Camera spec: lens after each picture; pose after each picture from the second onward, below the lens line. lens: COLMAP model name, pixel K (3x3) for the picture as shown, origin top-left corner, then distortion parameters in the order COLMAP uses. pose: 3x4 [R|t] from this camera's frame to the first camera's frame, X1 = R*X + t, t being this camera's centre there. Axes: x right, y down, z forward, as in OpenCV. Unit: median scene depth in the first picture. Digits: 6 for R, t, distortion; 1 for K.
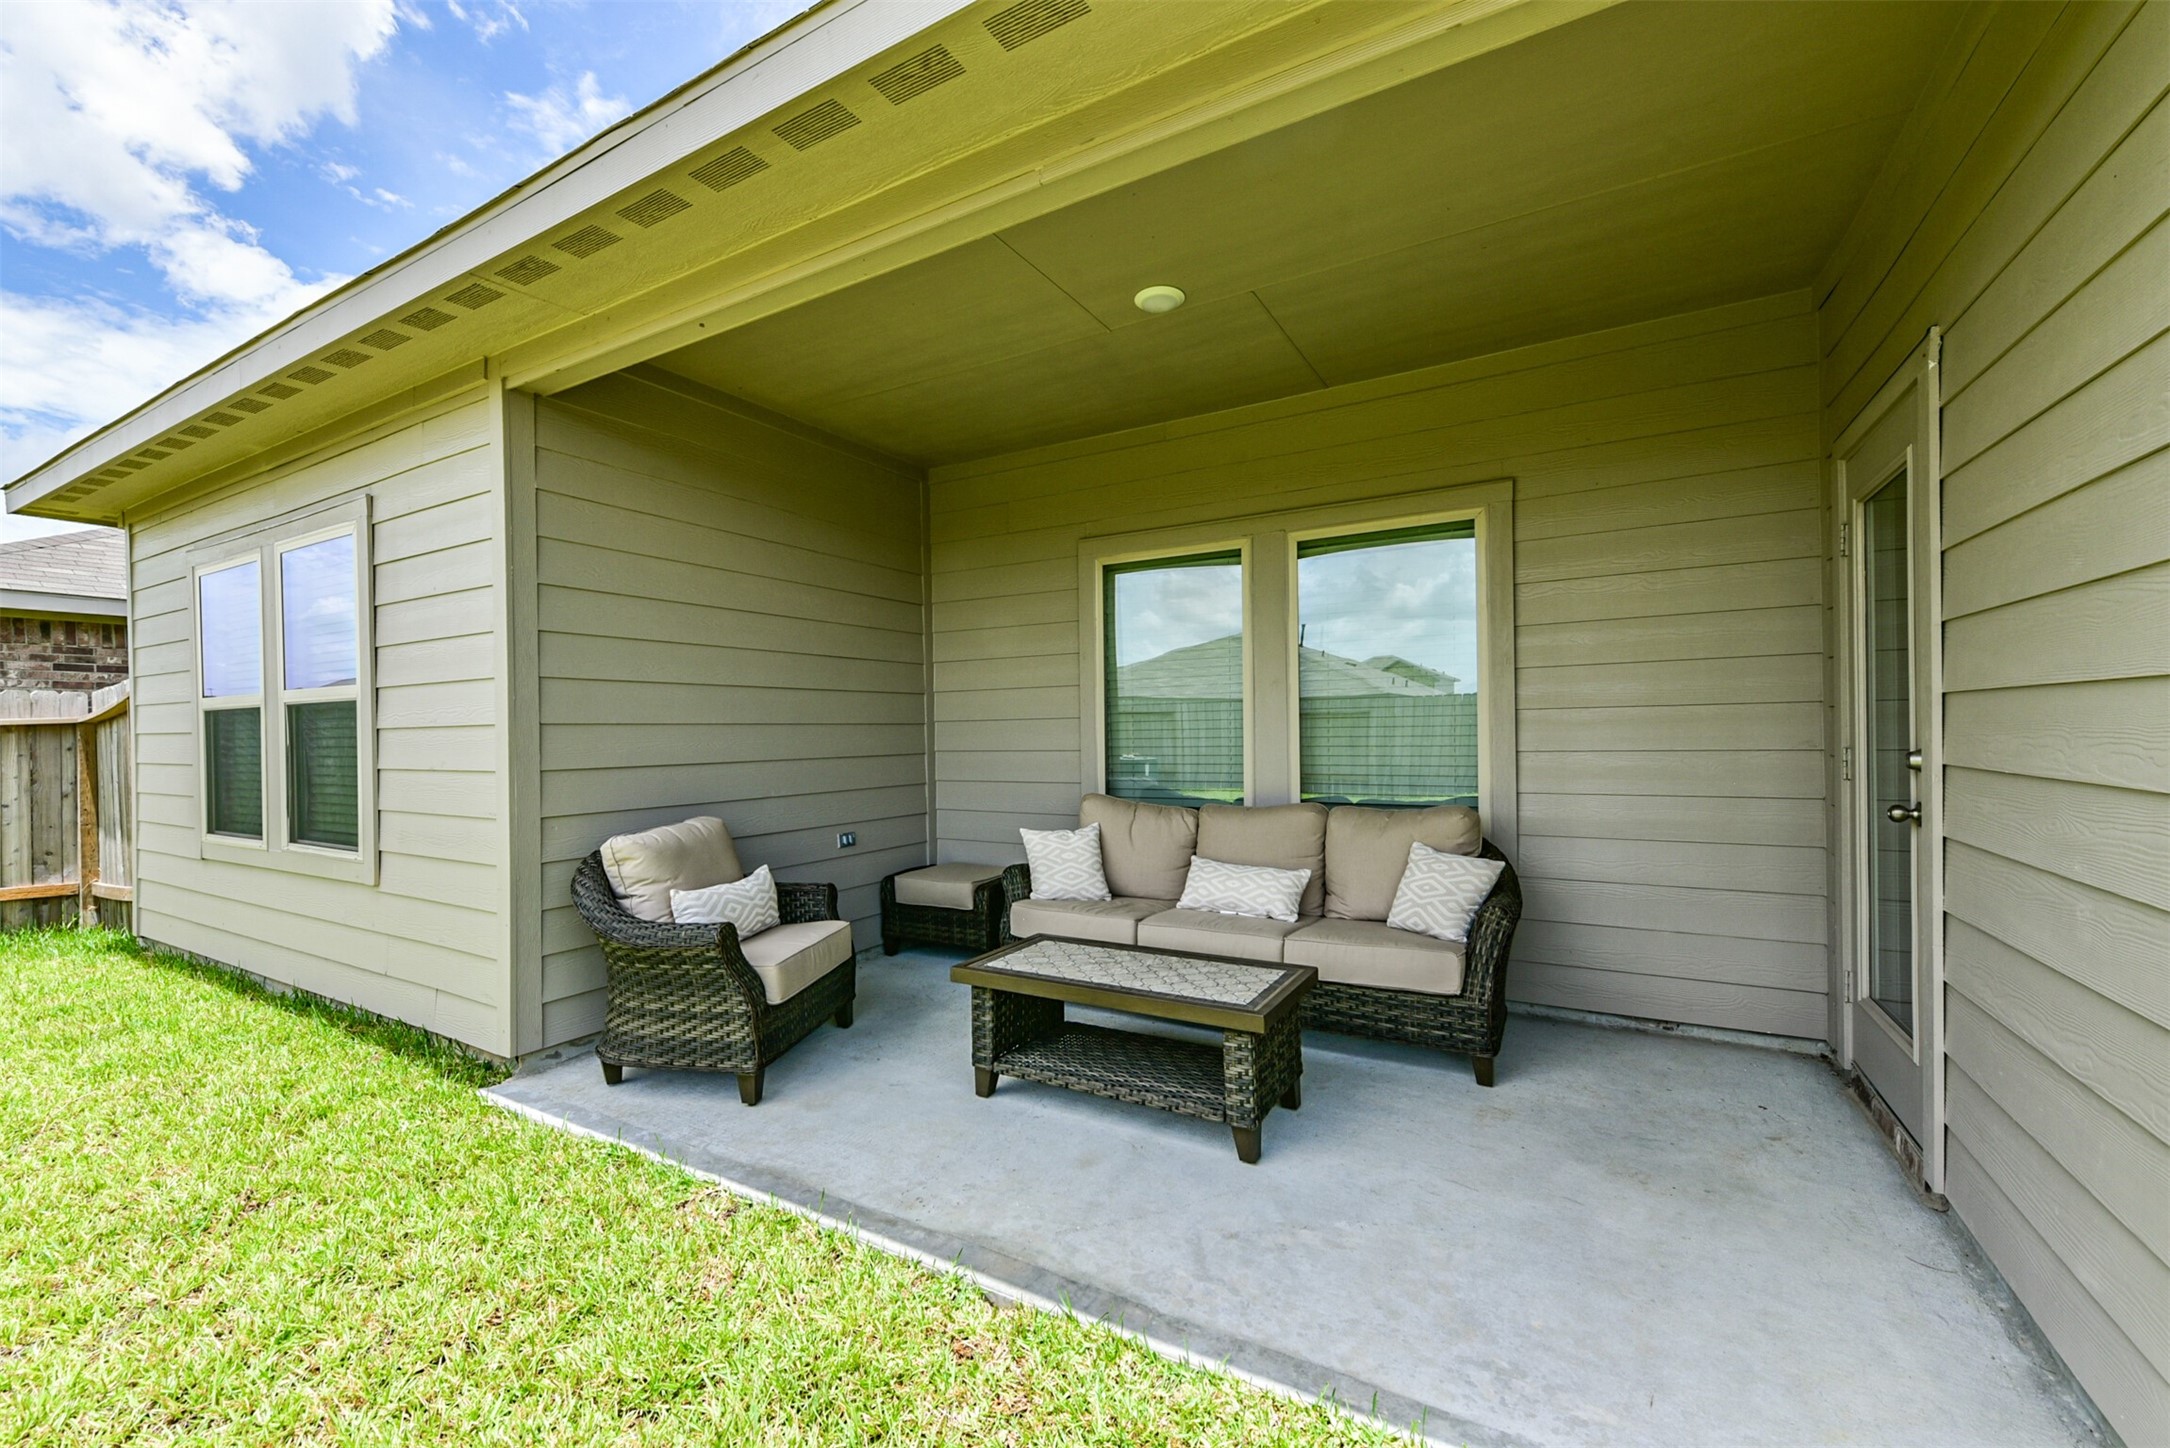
lens RADIAL K [[858.2, 0, 1085.6], [0, 858.2, 732.6], [0, 0, 1]] dist [0.003184, -0.001040]
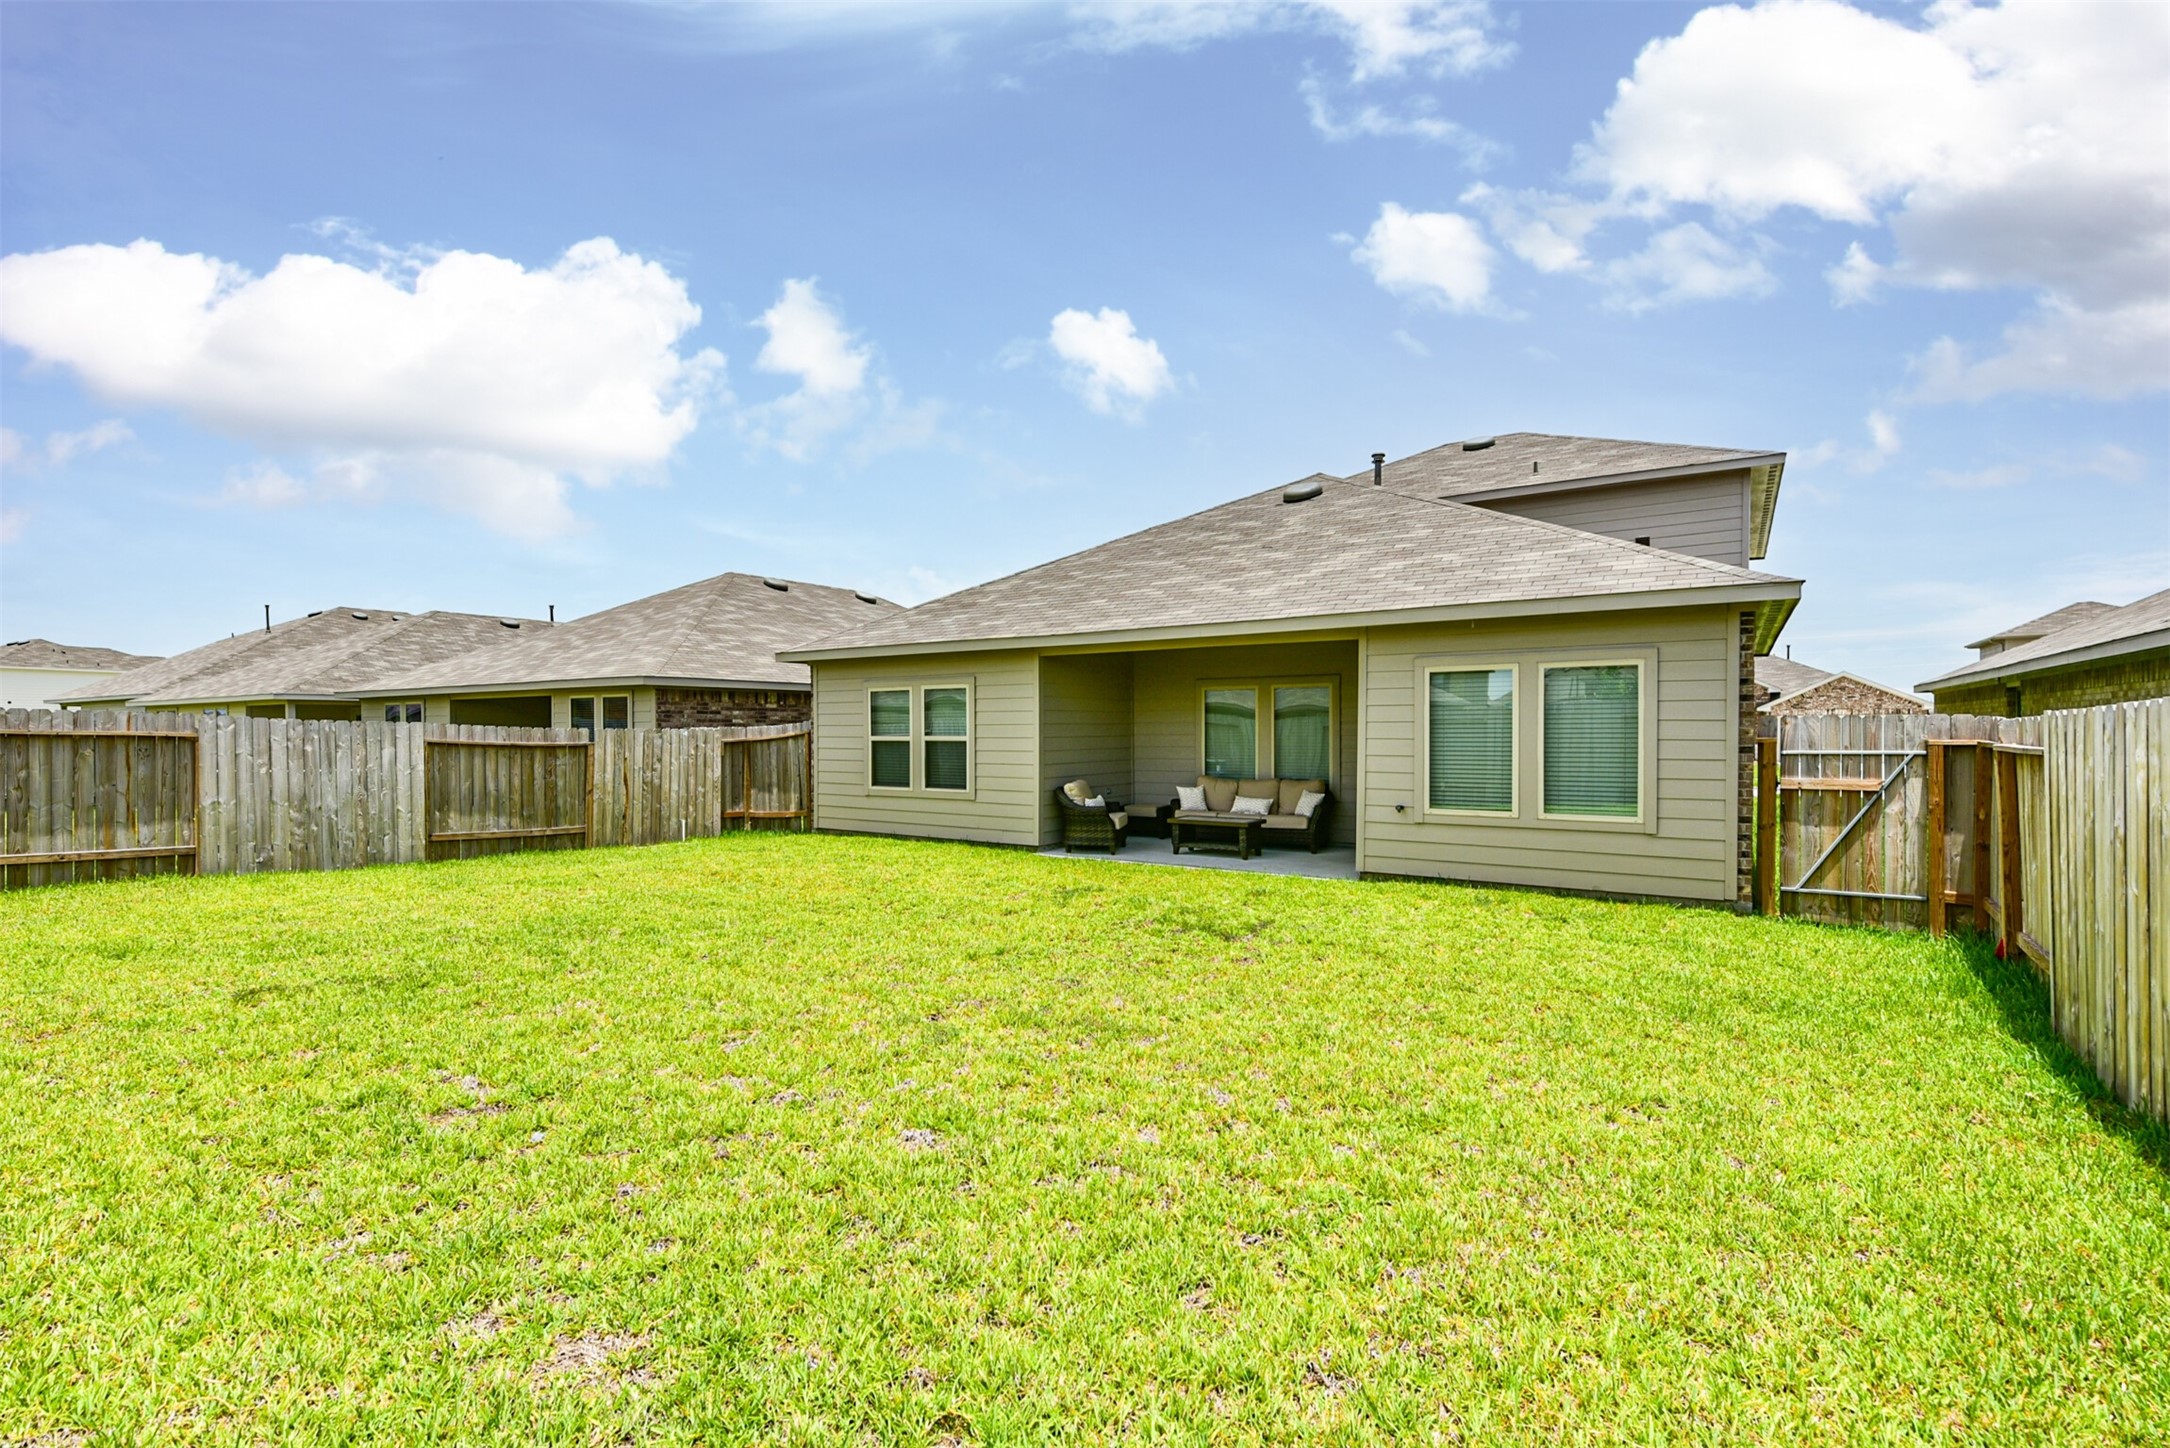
lens RADIAL K [[957.3, 0, 1092.5], [0, 957.3, 725.8], [0, 0, 1]] dist [0.000575, -0.000955]
pose [[0.997927, 0.007884, -0.063878, -0.168939], [-0.008016, 0.999966, -0.001805, -0.092100], [0.063862, 0.002313, 0.997956, -2.458639]]
